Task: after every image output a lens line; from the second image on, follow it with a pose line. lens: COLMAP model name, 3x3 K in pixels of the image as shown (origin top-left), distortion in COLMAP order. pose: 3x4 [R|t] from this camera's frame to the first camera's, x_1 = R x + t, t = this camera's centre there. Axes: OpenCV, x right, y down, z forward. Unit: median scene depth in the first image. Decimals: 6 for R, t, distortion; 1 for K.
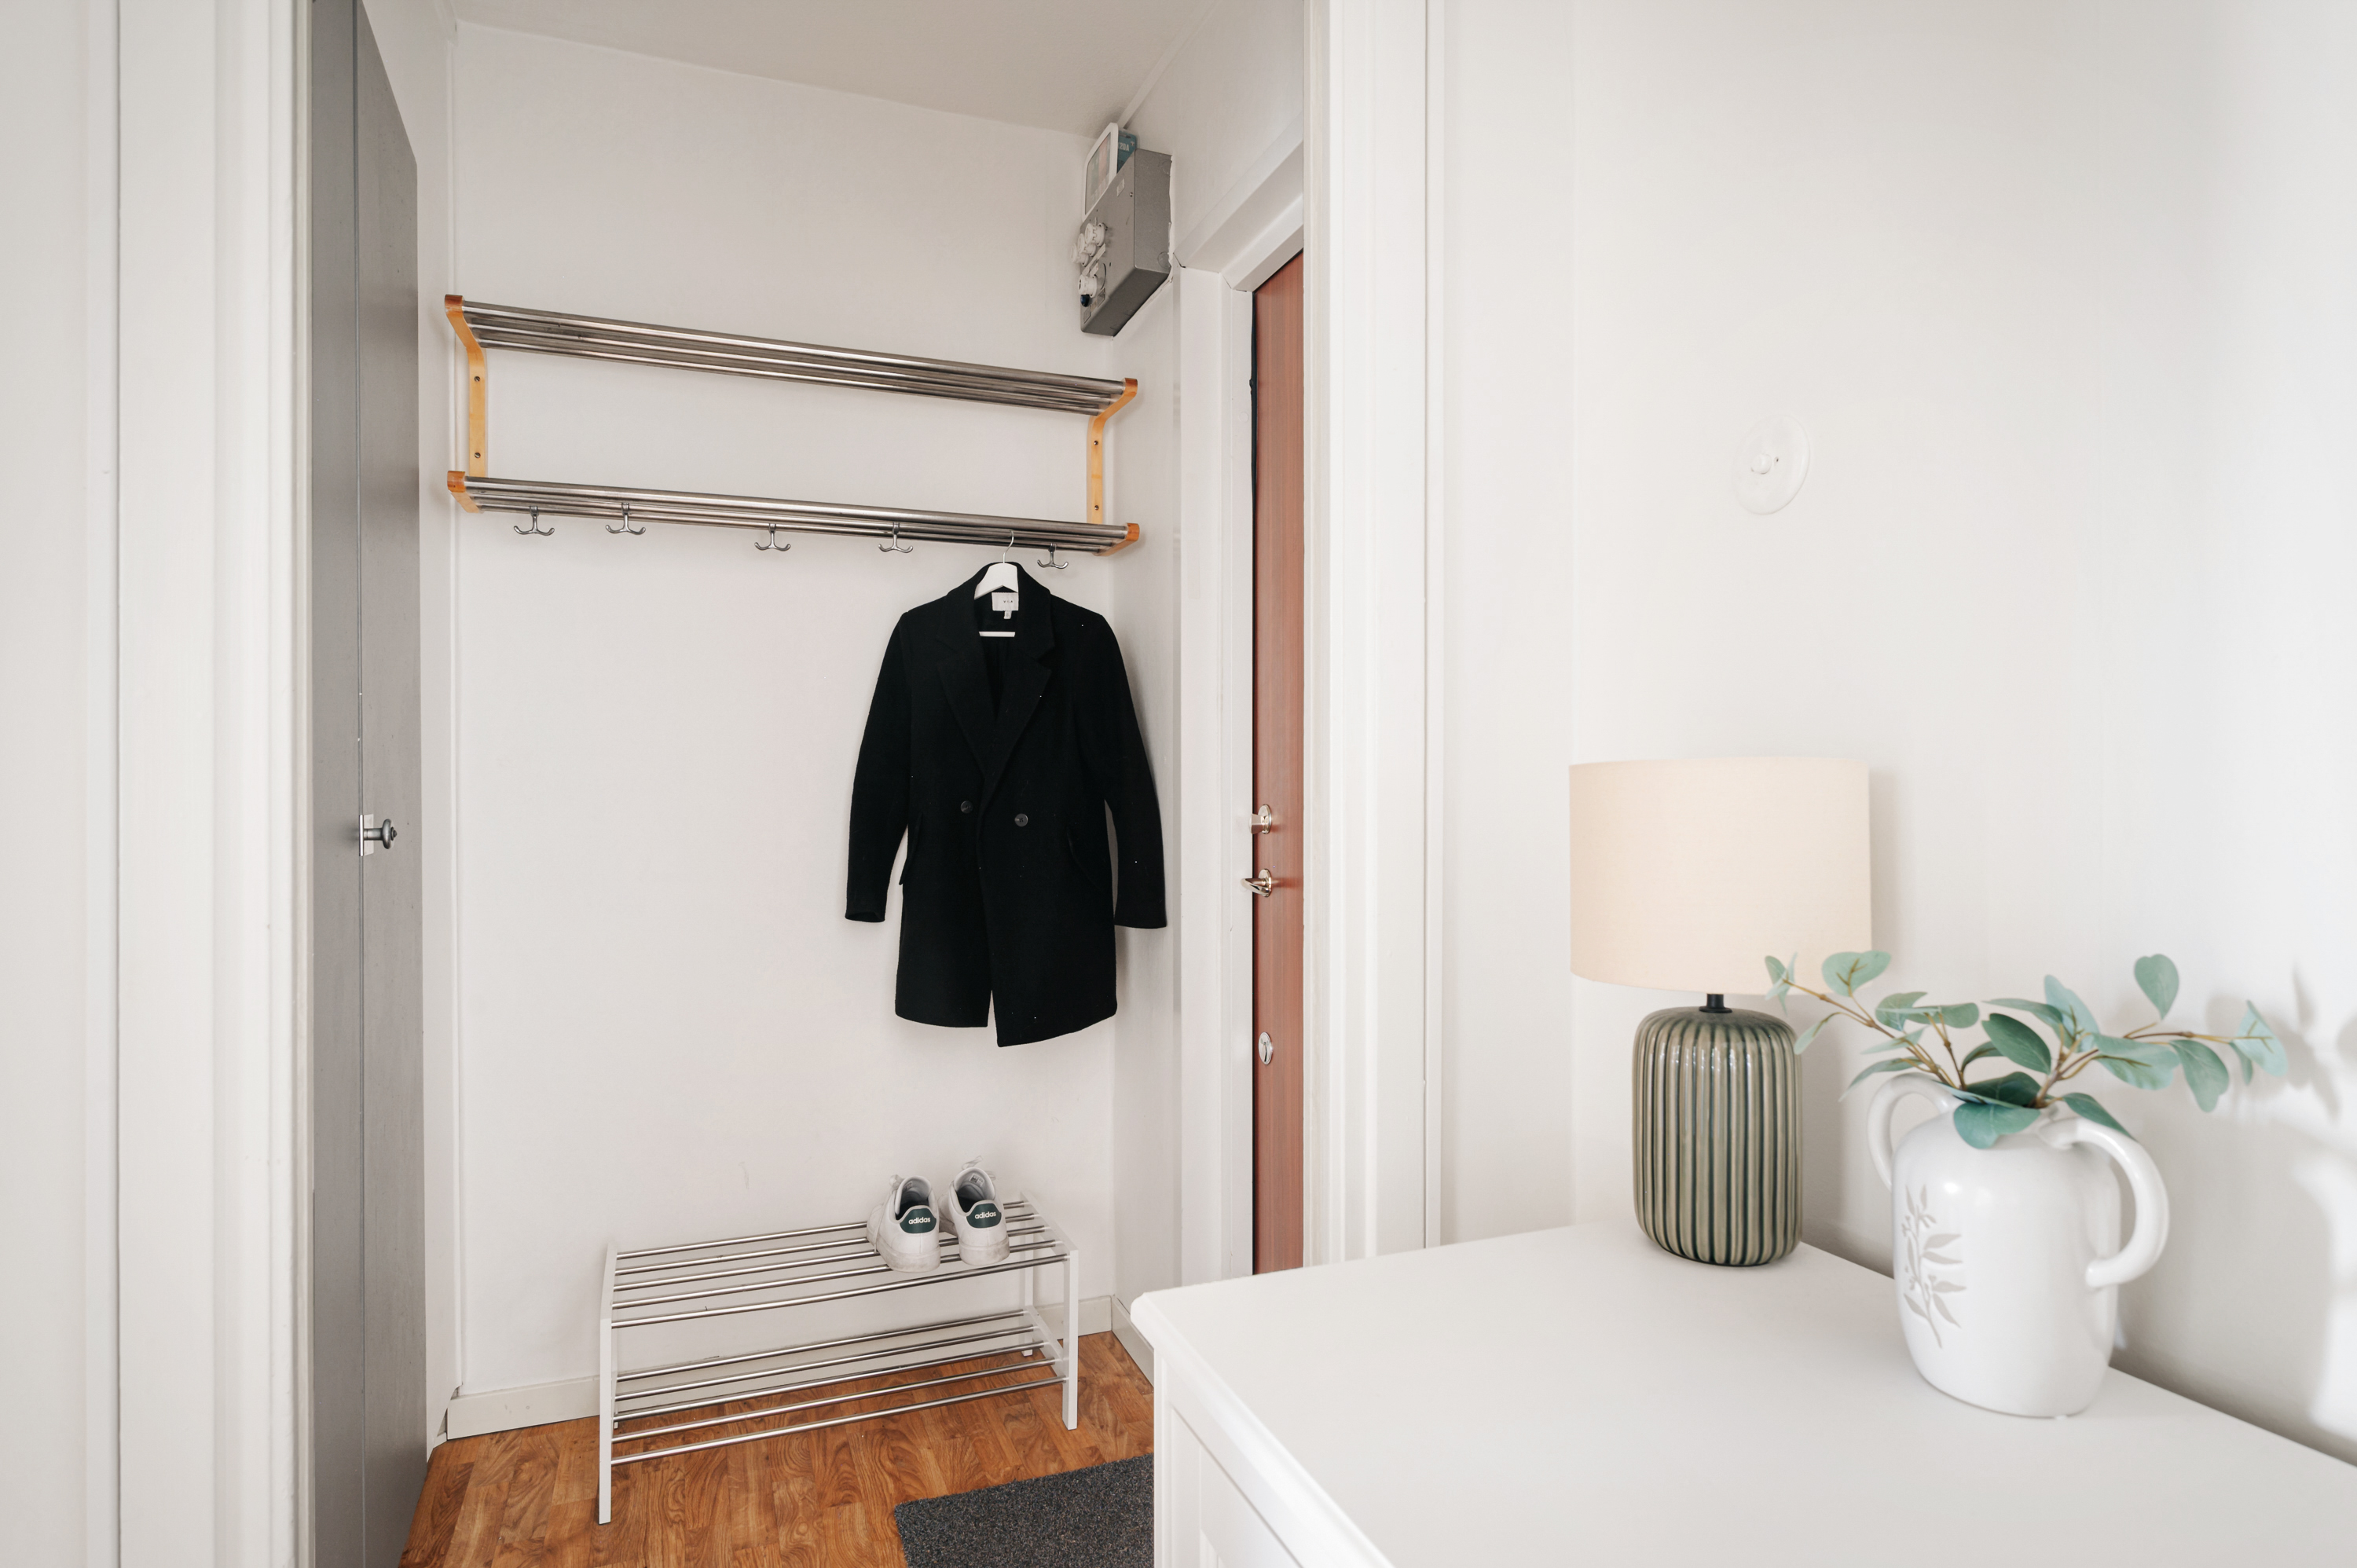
lens RADIAL K [[1308.3, 0, 1178.5], [0, 1308.3, 784.0], [0, 0, 1]] dist [-0.001045, -0.000026]
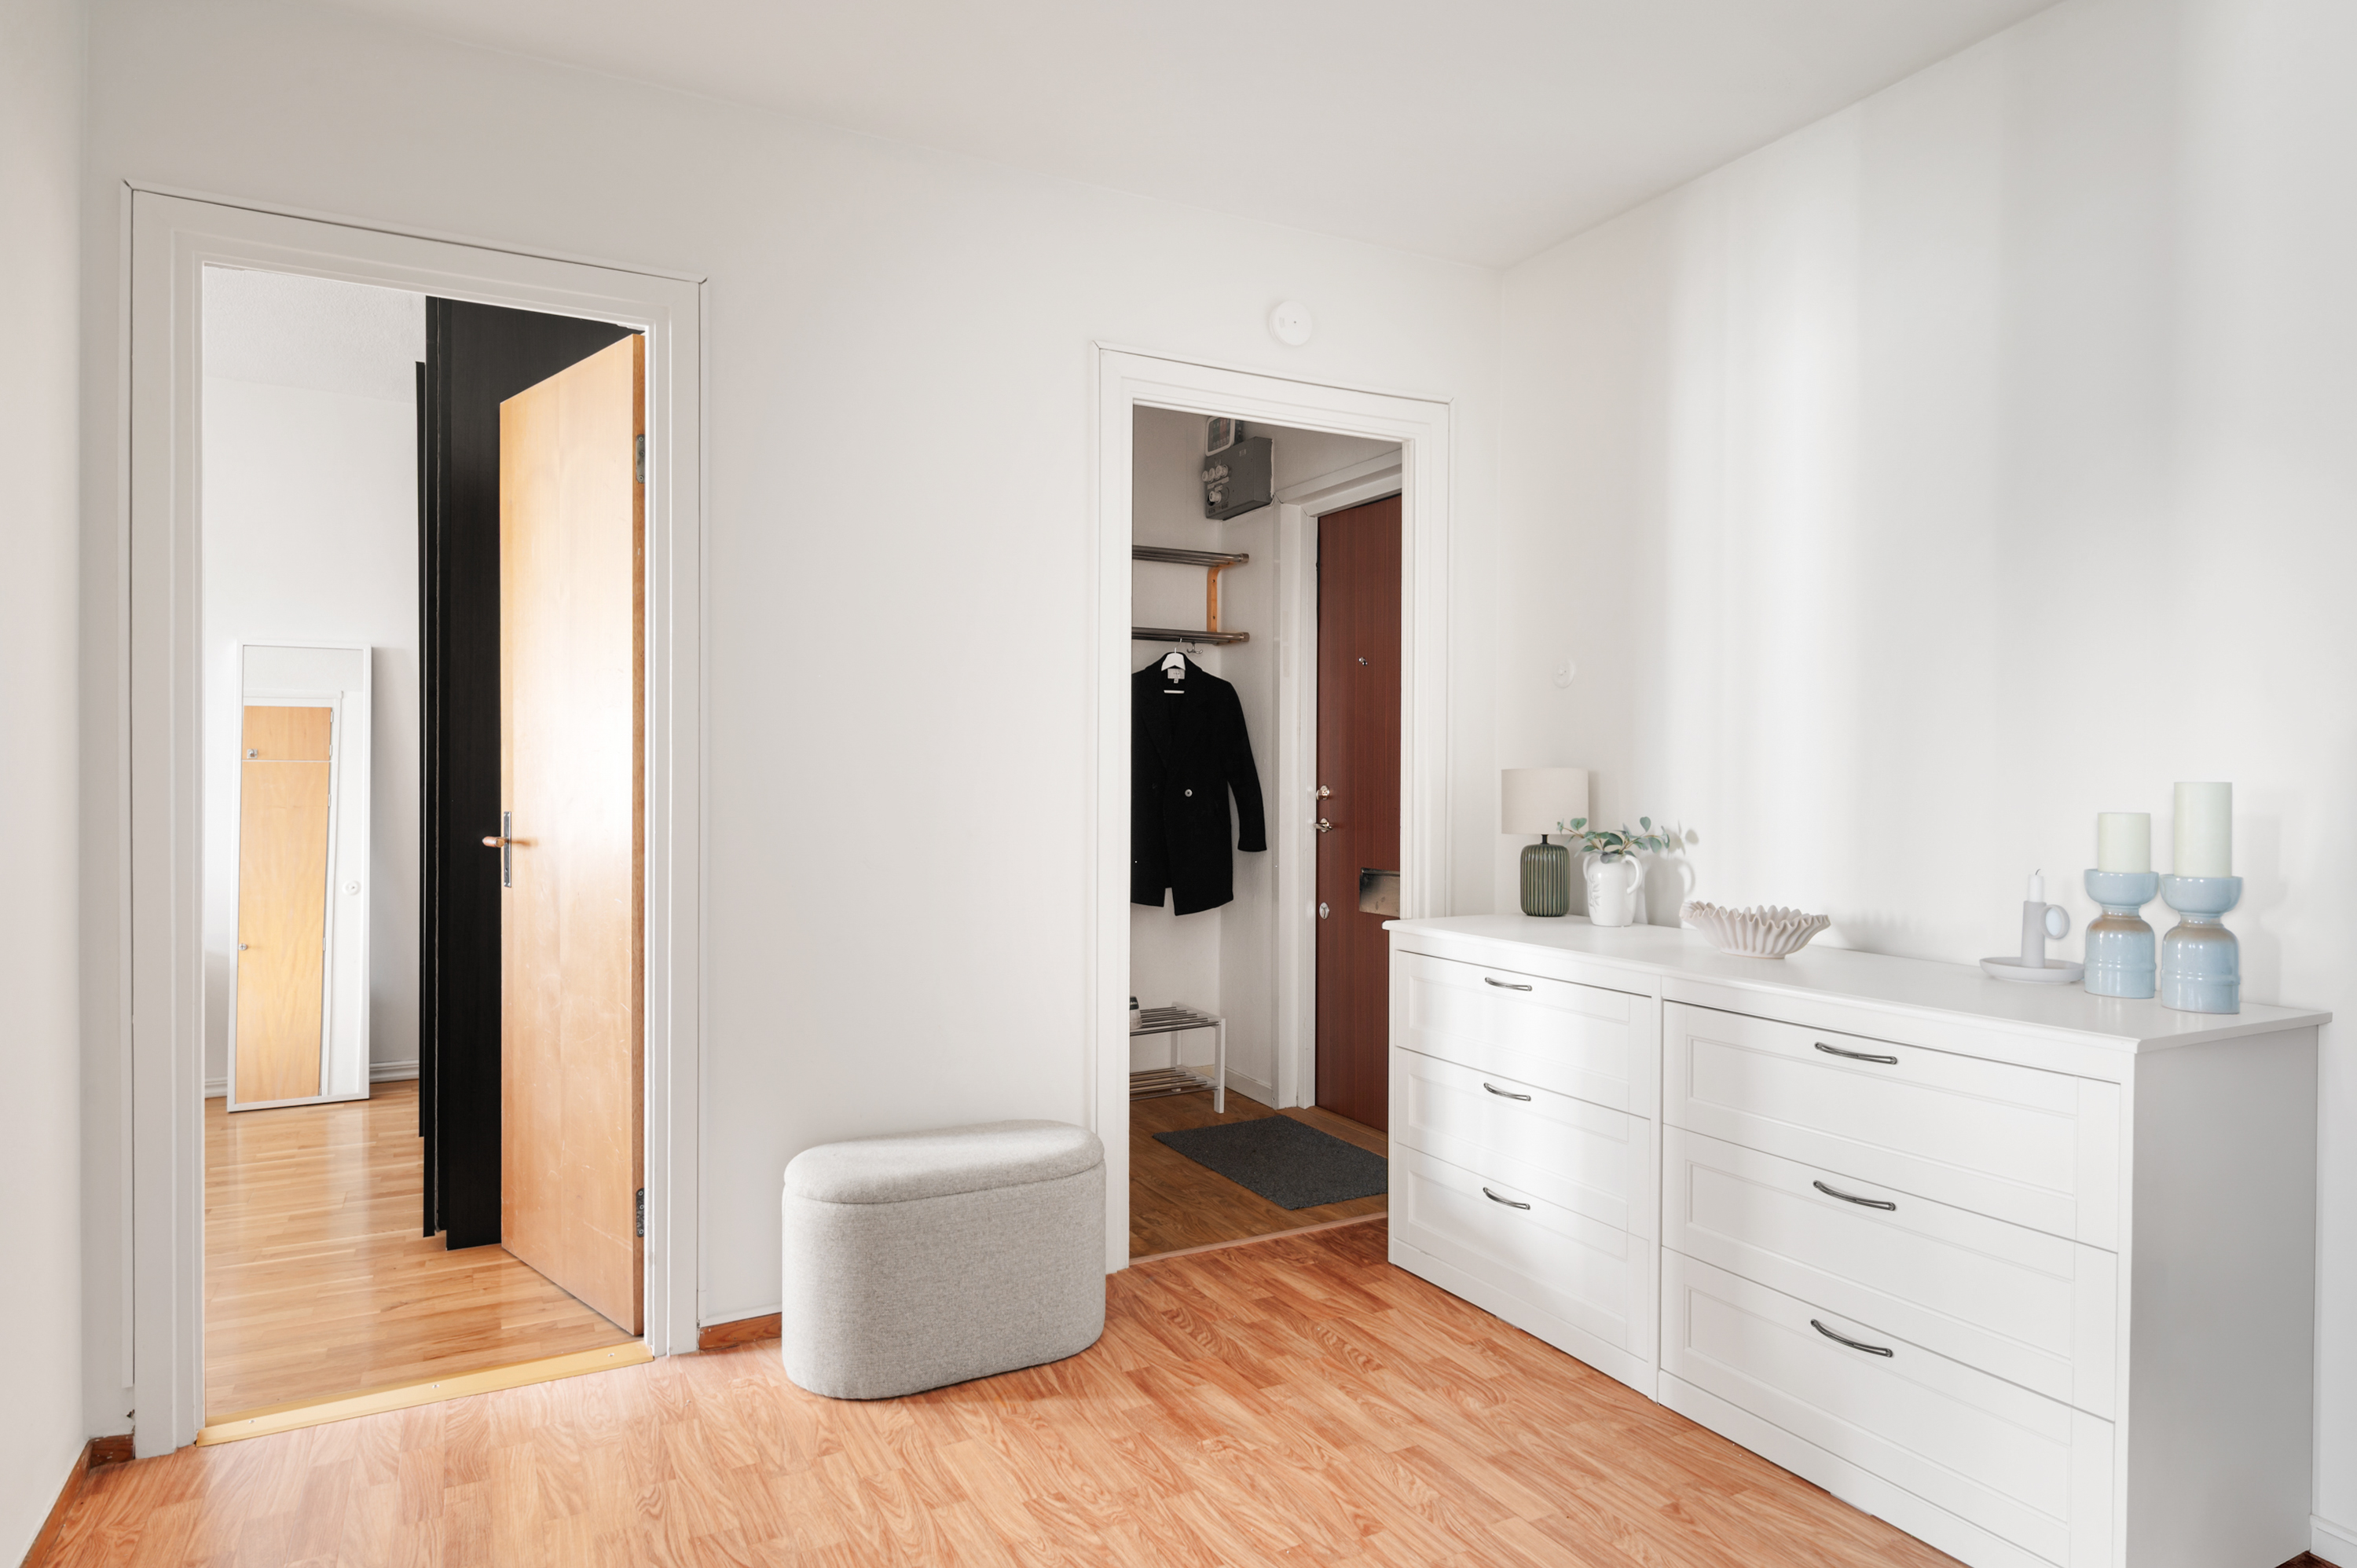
lens RADIAL K [[1338.9, 0, 1178.5], [0, 1338.9, 784.0], [0, 0, 1]] dist [0.001981, 0.000127]
pose [[0.993113, 0.006423, 0.116980, -0.377965], [-0.007299, 0.999948, 0.007067, 0.001609], [-0.116929, -0.007872, 0.993109, -0.940097]]
